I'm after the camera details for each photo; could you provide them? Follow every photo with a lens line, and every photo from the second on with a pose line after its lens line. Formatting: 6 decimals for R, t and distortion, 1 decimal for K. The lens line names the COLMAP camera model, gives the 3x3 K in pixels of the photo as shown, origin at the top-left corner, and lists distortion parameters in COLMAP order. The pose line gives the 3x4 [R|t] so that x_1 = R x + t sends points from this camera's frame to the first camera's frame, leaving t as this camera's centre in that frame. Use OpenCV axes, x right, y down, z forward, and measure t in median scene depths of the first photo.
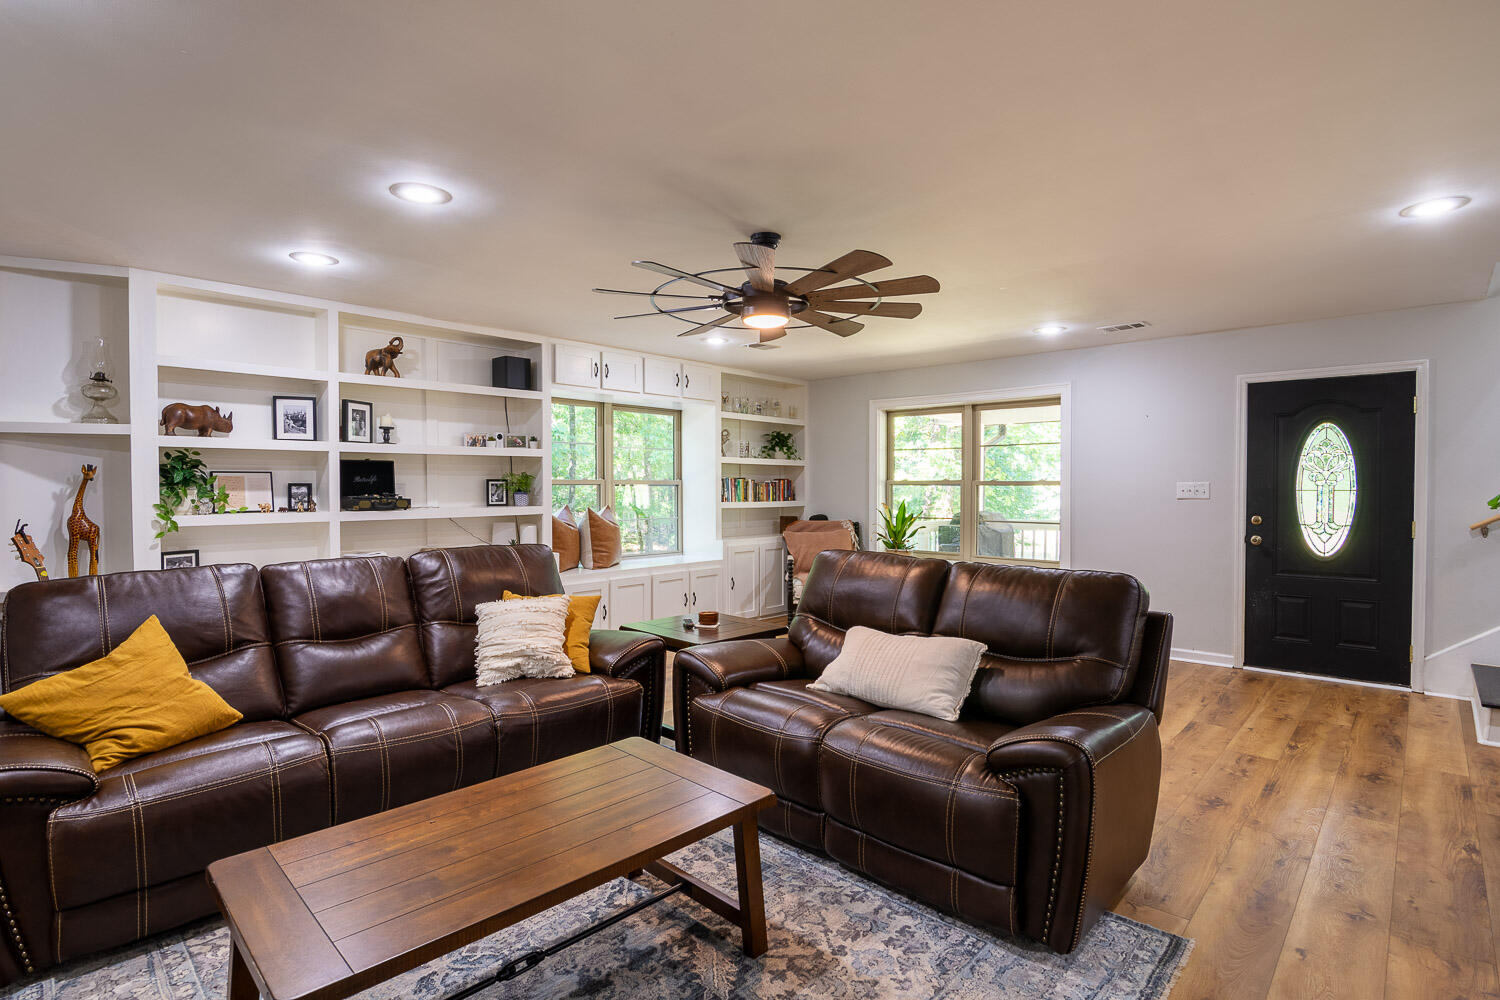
lens RADIAL K [[721.0, 0, 735.8], [0, 721.0, 506.2], [0, 0, 1]] dist [-0.009196, -0.002976]
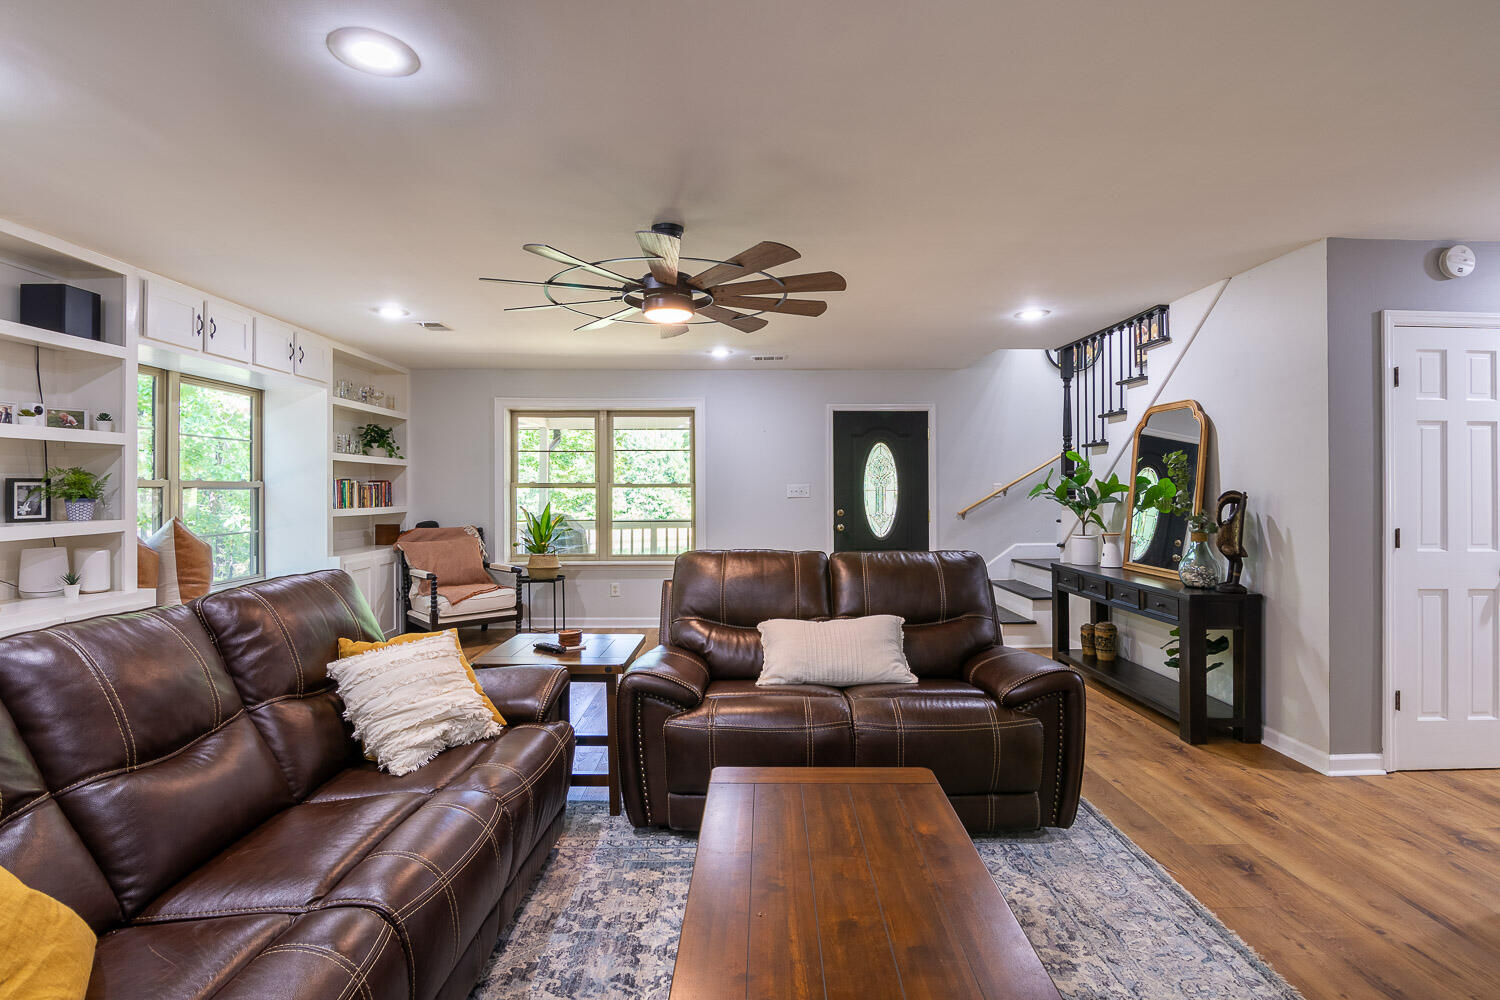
lens RADIAL K [[721.0, 0, 739.1], [0, 721.0, 489.4], [0, 0, 1]] dist [-0.009196, -0.002976]
pose [[0.726039, -0.002985, 0.687647, -0.307479], [0.022482, 0.999559, -0.019398, -0.002248], [-0.687286, 0.029544, 0.725786, 0.137522]]
